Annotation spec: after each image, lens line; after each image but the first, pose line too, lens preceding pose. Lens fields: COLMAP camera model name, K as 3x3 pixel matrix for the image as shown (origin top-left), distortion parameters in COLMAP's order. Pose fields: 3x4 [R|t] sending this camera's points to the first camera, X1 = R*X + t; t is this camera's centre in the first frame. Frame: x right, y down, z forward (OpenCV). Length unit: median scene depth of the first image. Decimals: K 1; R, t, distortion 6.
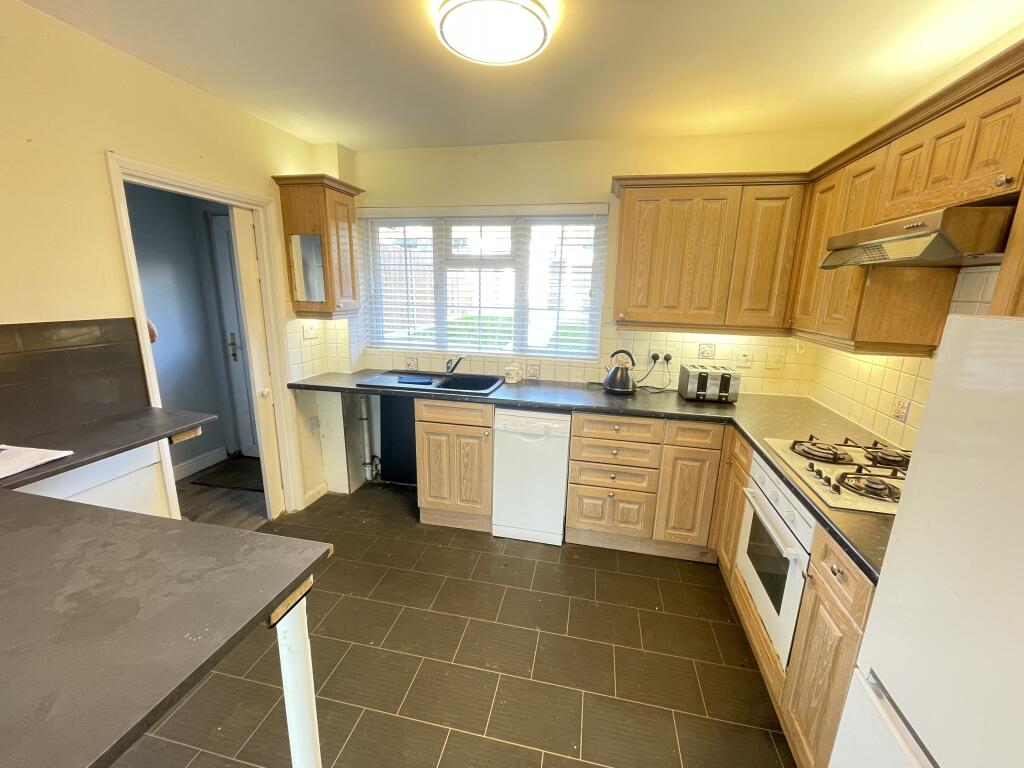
lens RADIAL K [[414.4, 0, 508.2], [0, 414.4, 382.3], [0, 0, 1]] dist [-0.007662, 0.000315]
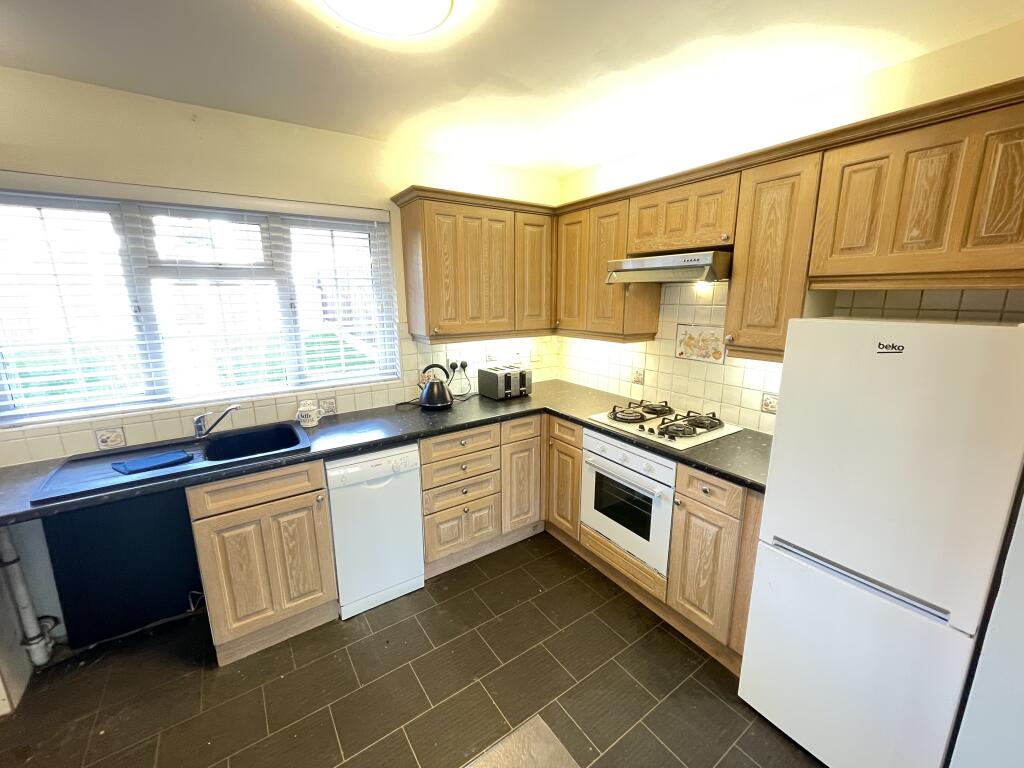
lens RADIAL K [[414.4, 0, 513.0], [0, 414.4, 382.1], [0, 0, 1]] dist [-0.007662, 0.000315]
pose [[0.678023, -0.176597, 0.713511, -0.326332], [0.183109, 0.980688, 0.068723, -0.075429], [-0.711867, 0.084055, 0.697266, 0.202723]]
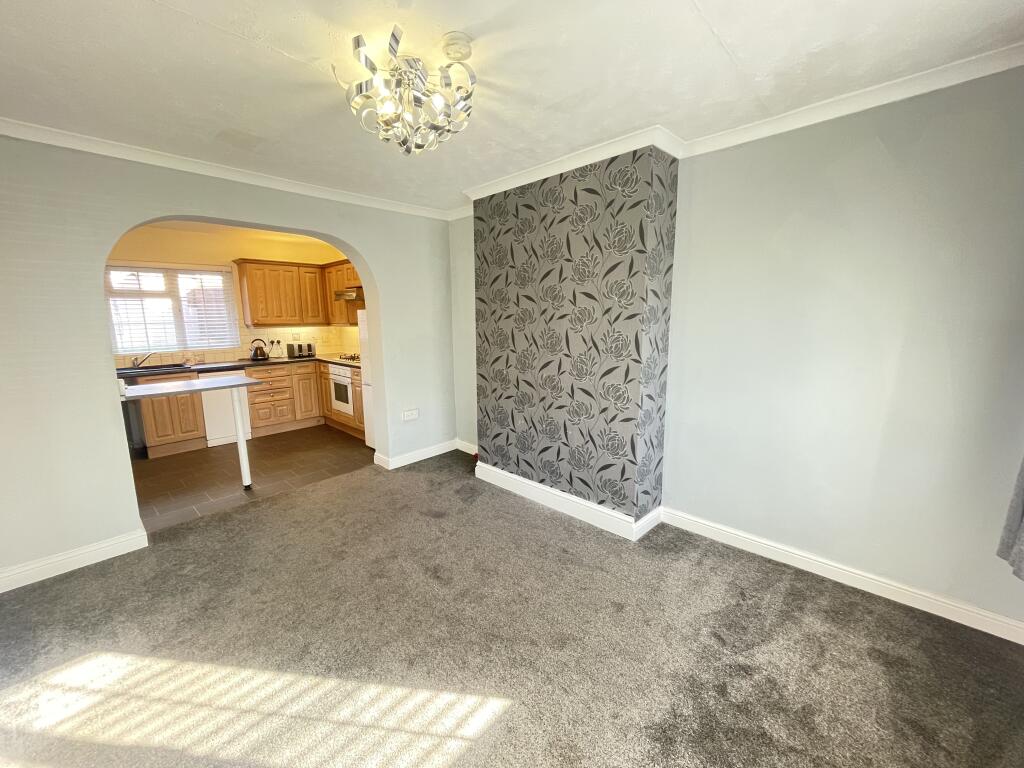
lens RADIAL K [[414.4, 0, 513.1], [0, 414.4, 383.3], [0, 0, 1]] dist [-0.007662, 0.000315]
pose [[0.503803, -0.166503, 0.847620, -0.914855], [0.212755, 0.974937, 0.065056, 0.290864], [-0.837208, 0.147560, 0.526600, -1.172638]]
